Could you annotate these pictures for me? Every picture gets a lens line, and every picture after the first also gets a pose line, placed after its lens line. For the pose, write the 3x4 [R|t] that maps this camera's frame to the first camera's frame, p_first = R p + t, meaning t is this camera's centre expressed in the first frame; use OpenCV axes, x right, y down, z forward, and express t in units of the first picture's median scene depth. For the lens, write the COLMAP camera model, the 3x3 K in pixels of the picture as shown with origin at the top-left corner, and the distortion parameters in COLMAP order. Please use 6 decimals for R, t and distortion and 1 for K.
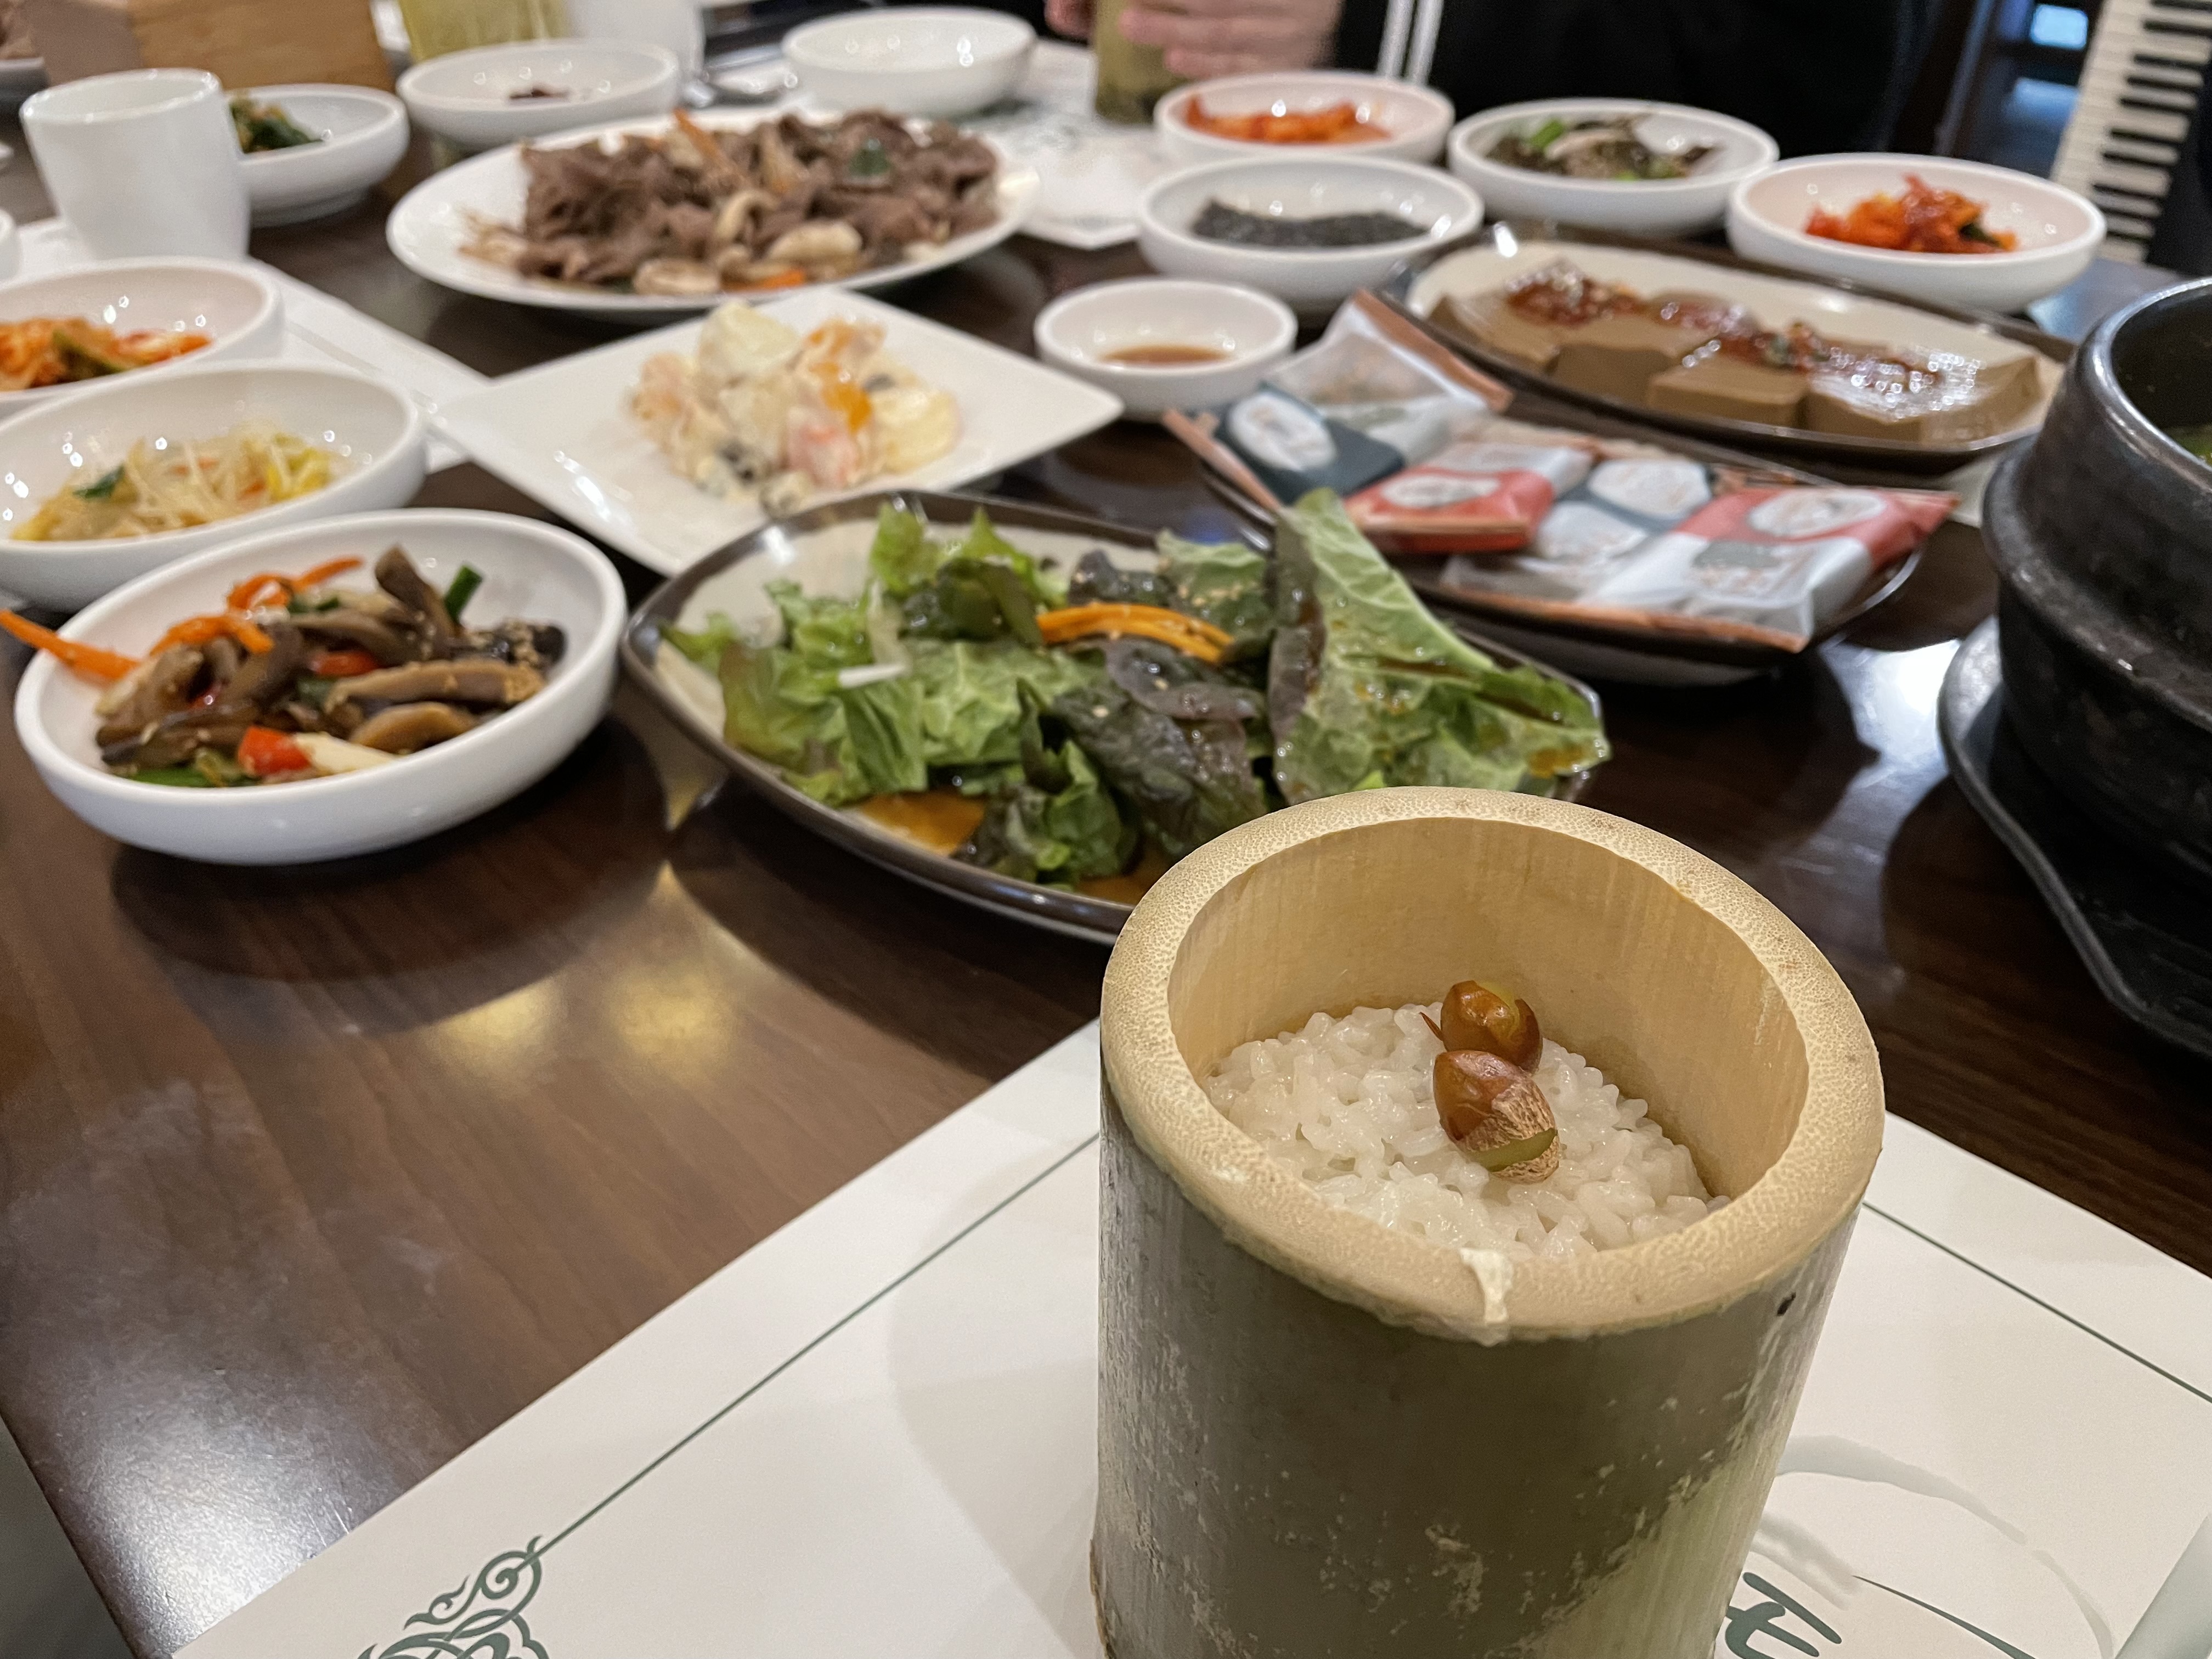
lens RADIAL K [[1740.2, 0, 1098.0], [0, 1740.2, 830.1], [0, 0, 1]] dist [0.047145, -0.103522]
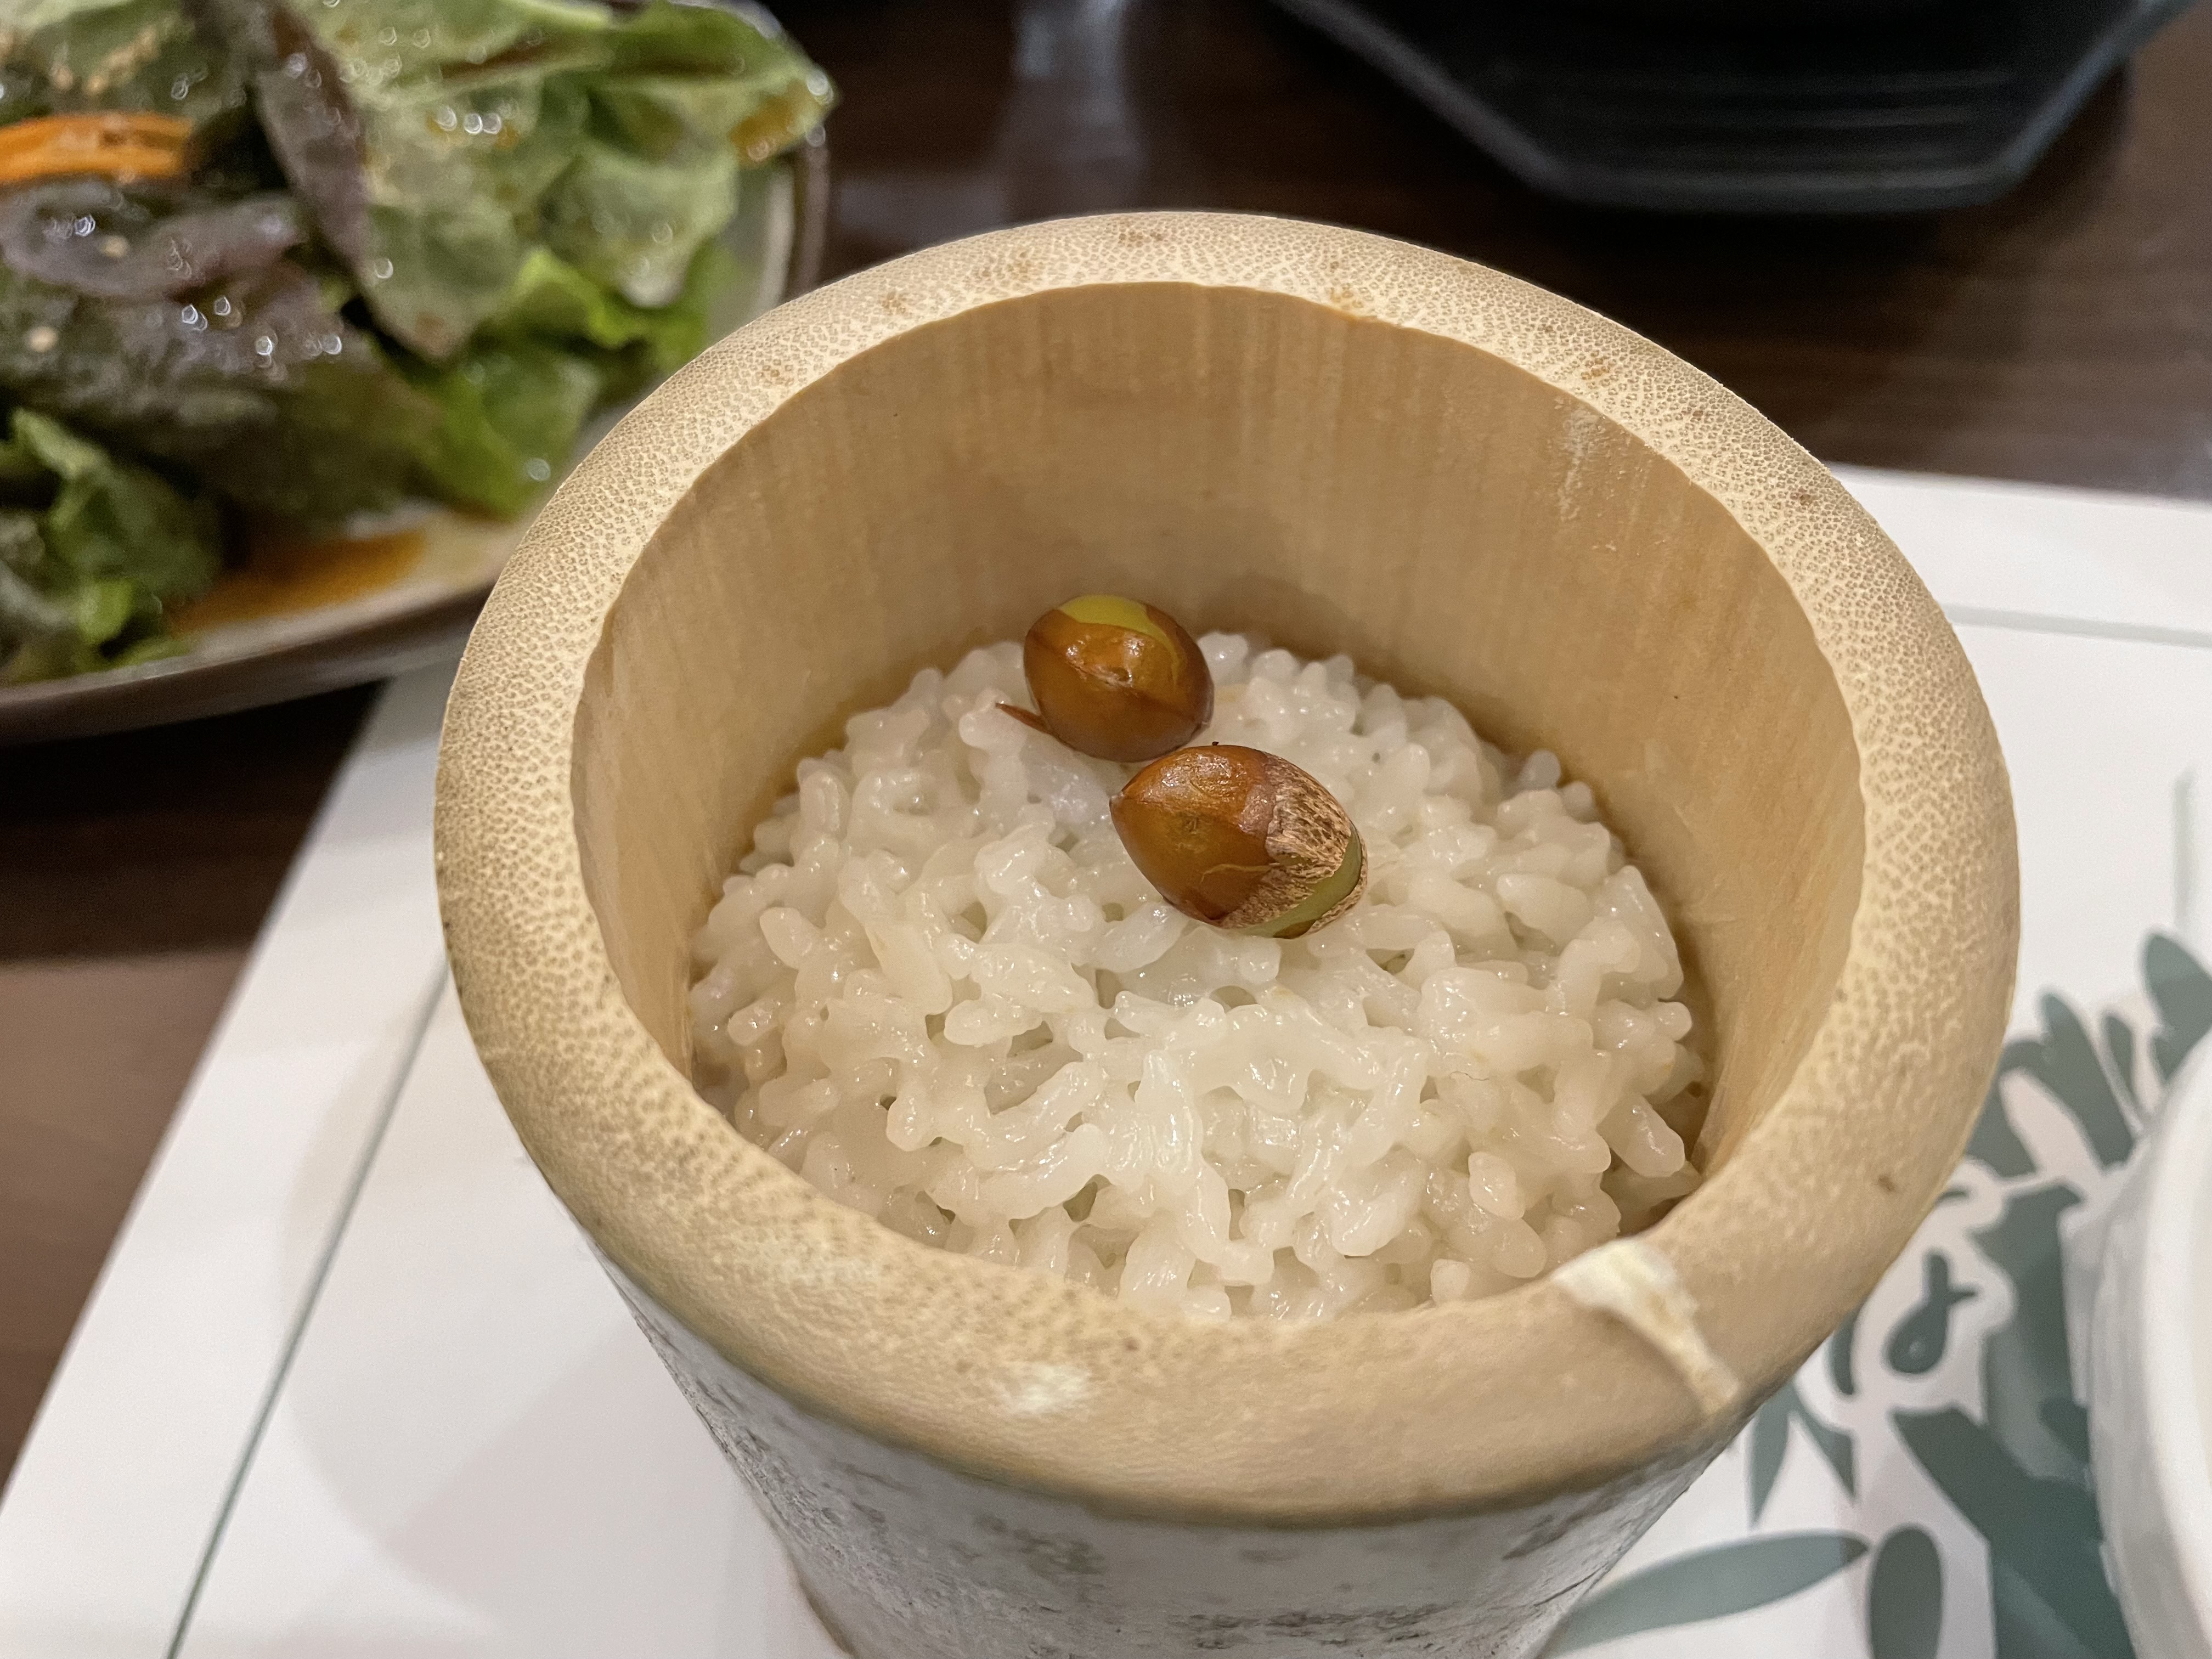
lens RADIAL K [[1740.2, 0, 1098.0], [0, 1740.2, 830.1], [0, 0, 1]] dist [0.047145, -0.103522]
pose [[0.796826, -0.500776, 0.338070, 0.004241], [0.351985, 0.839508, 0.413923, -0.048359], [-0.491095, -0.210829, 0.845208, 0.325033]]
